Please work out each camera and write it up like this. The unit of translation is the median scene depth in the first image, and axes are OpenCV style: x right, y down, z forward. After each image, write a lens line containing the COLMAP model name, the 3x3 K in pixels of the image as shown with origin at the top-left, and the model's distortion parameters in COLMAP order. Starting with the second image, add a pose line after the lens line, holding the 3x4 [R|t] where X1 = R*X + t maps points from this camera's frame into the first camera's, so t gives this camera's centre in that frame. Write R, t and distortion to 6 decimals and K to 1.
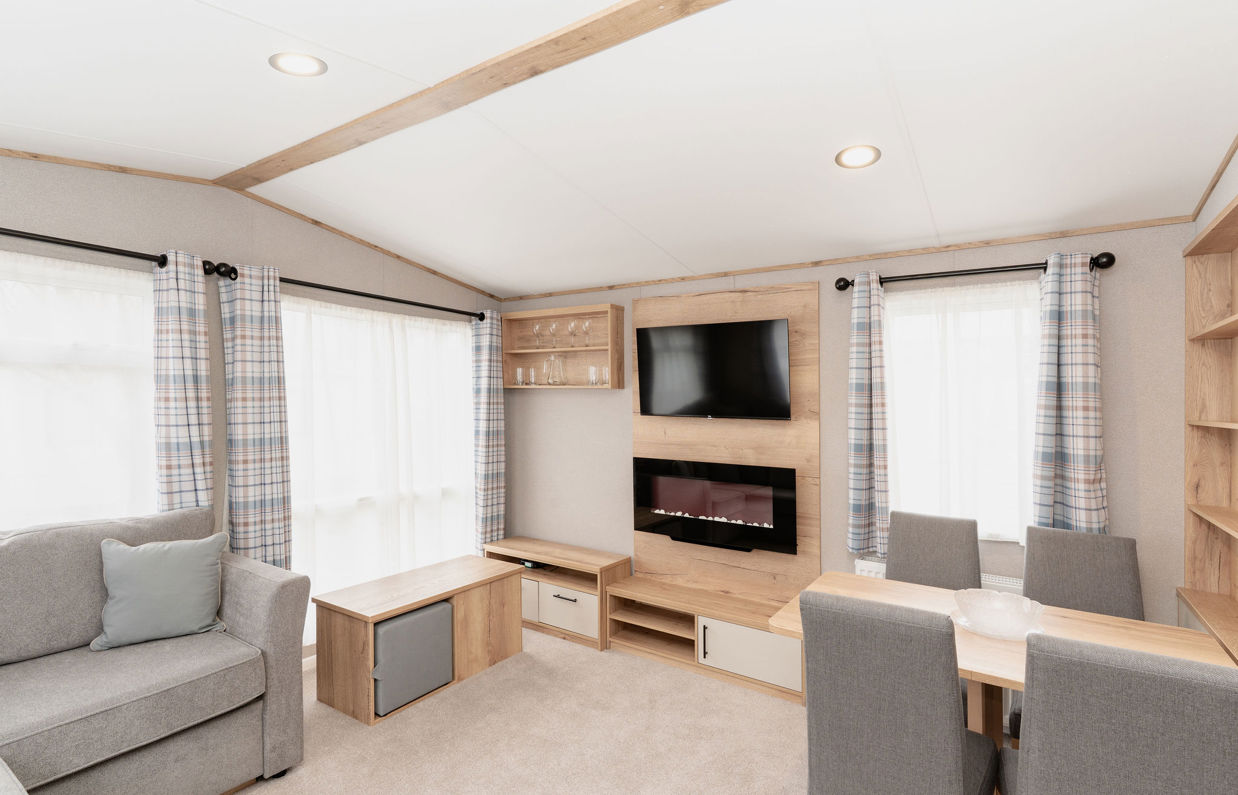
lens RADIAL K [[605.6, 0, 619.0], [0, 605.6, 397.5], [0, 0, 1]] dist [-0.001171, -0.000649]
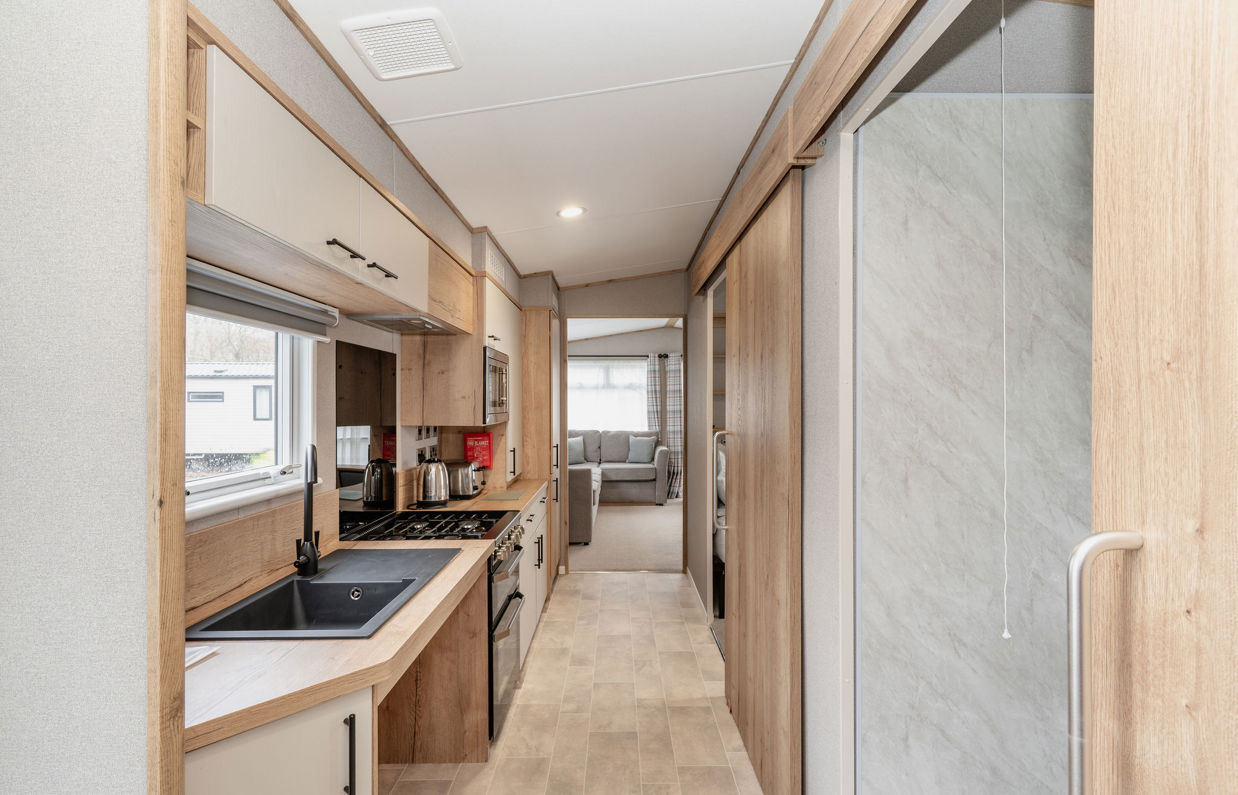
lens RADIAL K [[605.6, 0, 619.0], [0, 605.6, 397.5], [0, 0, 1]] dist [-0.001171, -0.000649]
pose [[0.570610, -0.012392, -0.821128, 1.881197], [0.007147, 0.999923, -0.010124, 0.034548], [0.821190, -0.000092, 0.570655, -1.027312]]
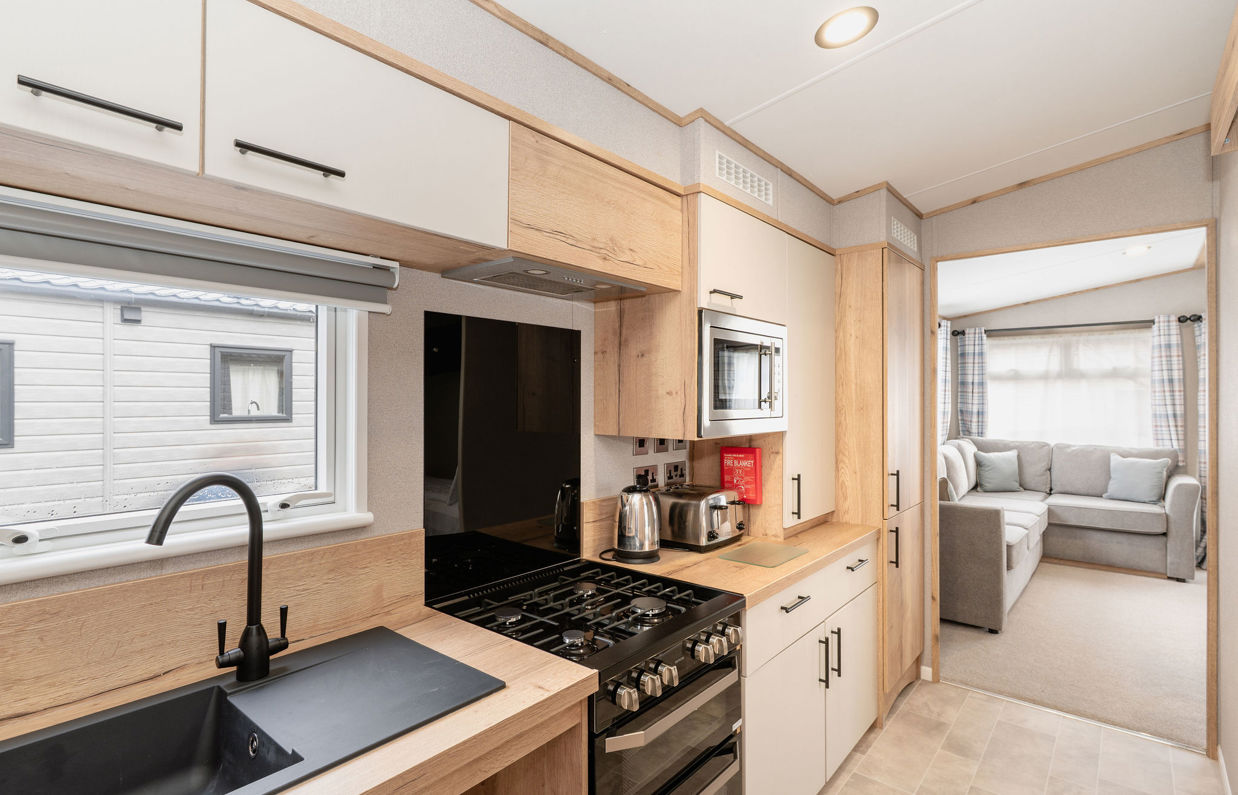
lens RADIAL K [[614.7, 0, 591.7], [0, 614.7, 395.7], [0, 0, 1]] dist [0.001207, 0.000650]
pose [[-0.125664, -0.009061, -0.992032, 1.456122], [0.002750, 0.999951, -0.009481, 0.029672], [0.992069, -0.003919, -0.125633, -0.560436]]
